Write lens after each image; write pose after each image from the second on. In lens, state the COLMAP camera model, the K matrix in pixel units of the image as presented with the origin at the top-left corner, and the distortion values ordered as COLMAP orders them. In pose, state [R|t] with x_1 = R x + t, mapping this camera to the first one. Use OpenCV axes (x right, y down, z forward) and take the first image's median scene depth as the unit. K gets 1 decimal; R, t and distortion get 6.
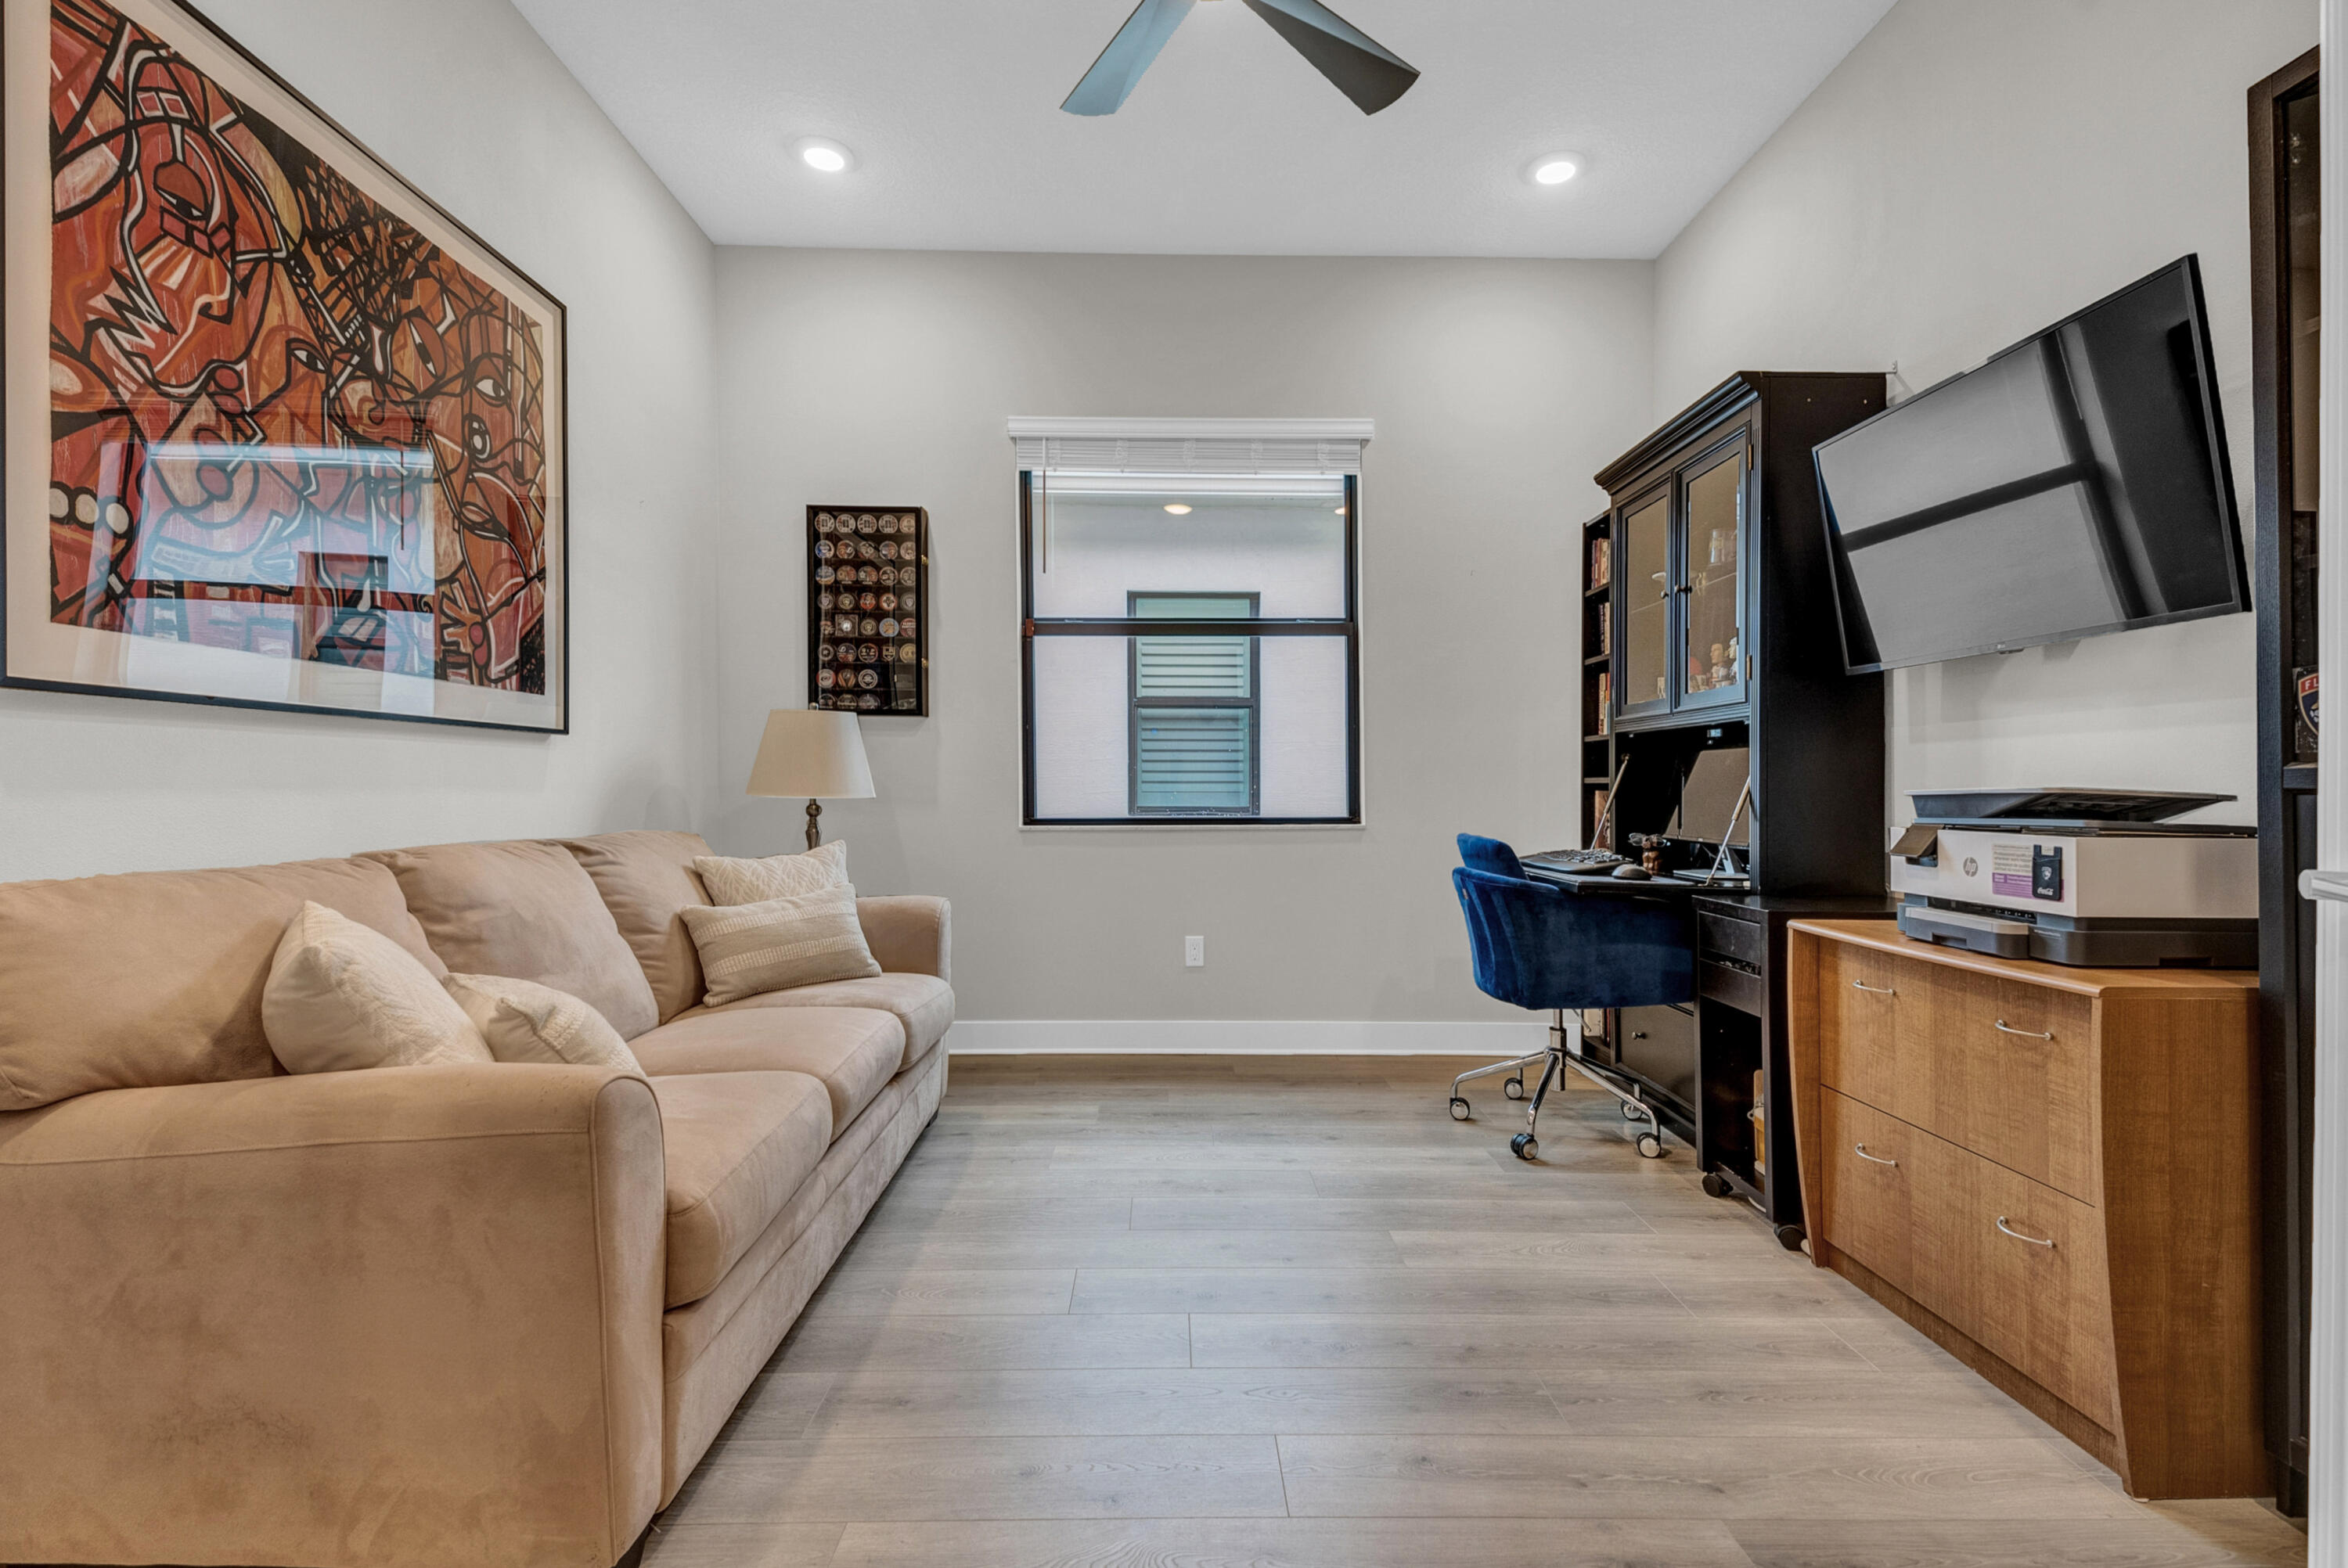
lens RADIAL K [[1076.7, 0, 1165.1], [0, 1076.7, 794.2], [0, 0, 1]] dist [-0.011192, 0.003336]
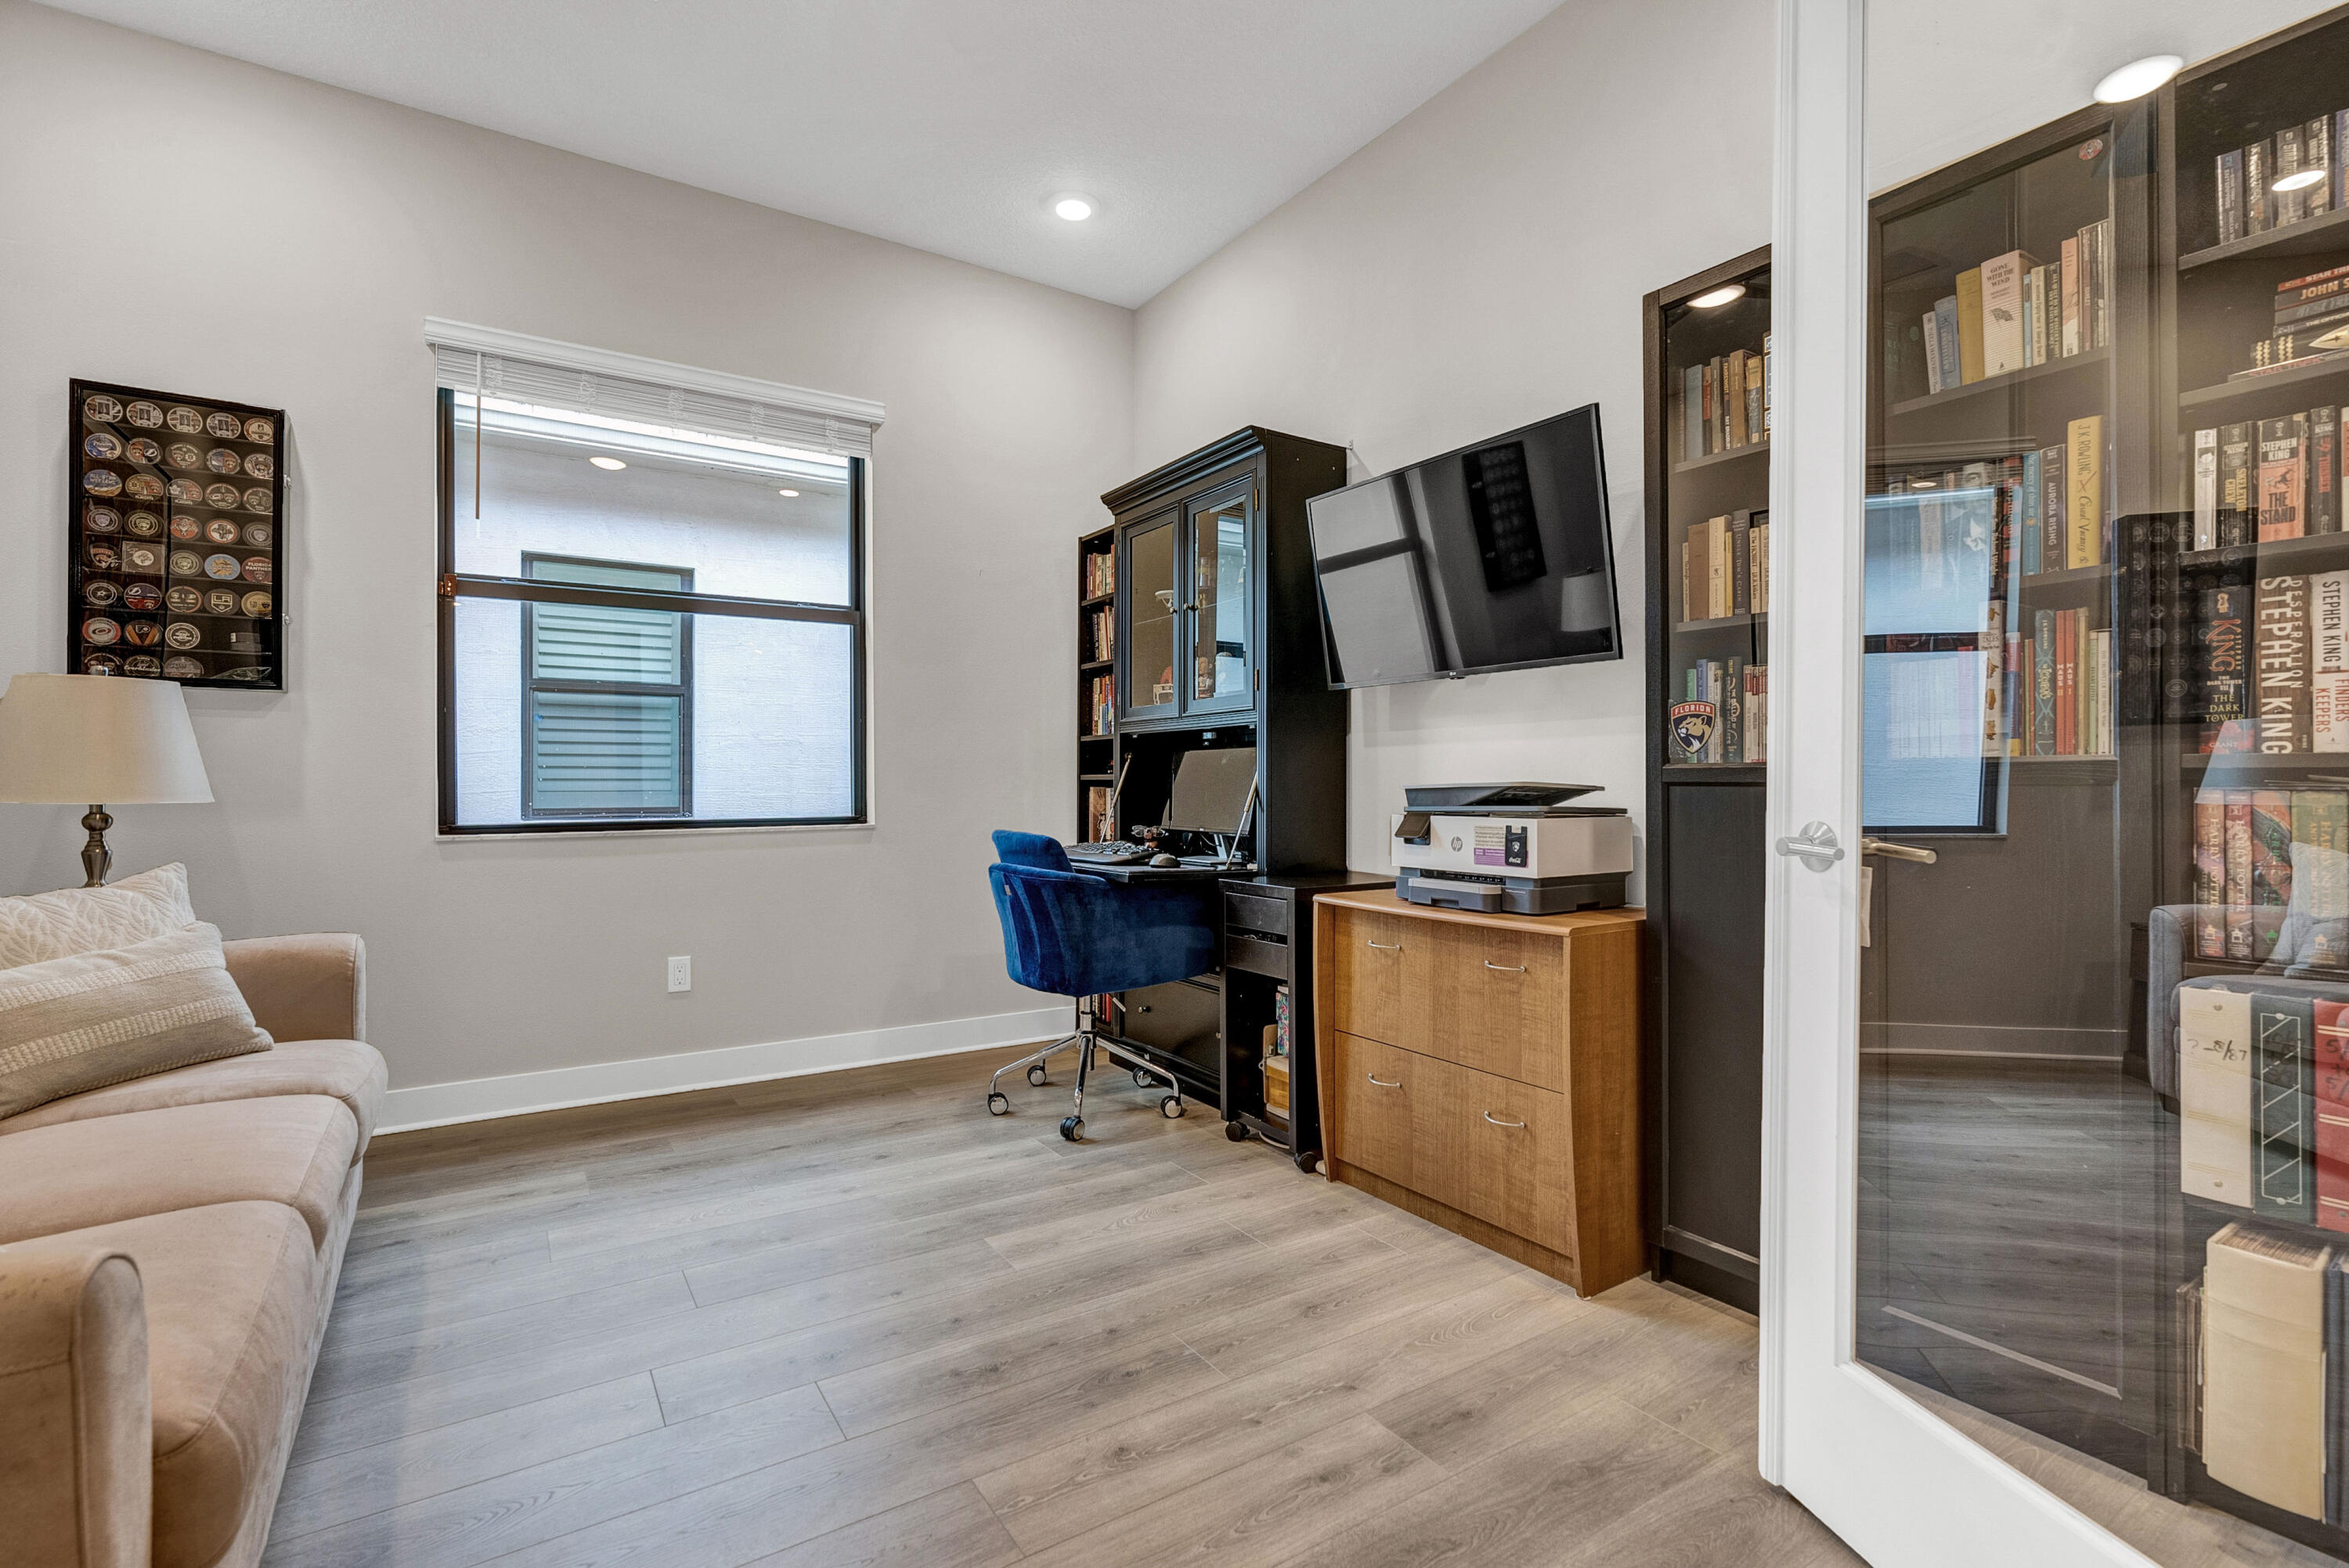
lens RADIAL K [[1077.2, 0, 1180.9], [0, 1077.2, 771.6], [0, 0, 1]] dist [-0.011192, 0.003336]
pose [[0.836085, 0.001260, 0.548598, -0.145813], [0.008516, 0.999847, -0.015275, -0.001117], [-0.548533, 0.017443, 0.835947, 0.061009]]
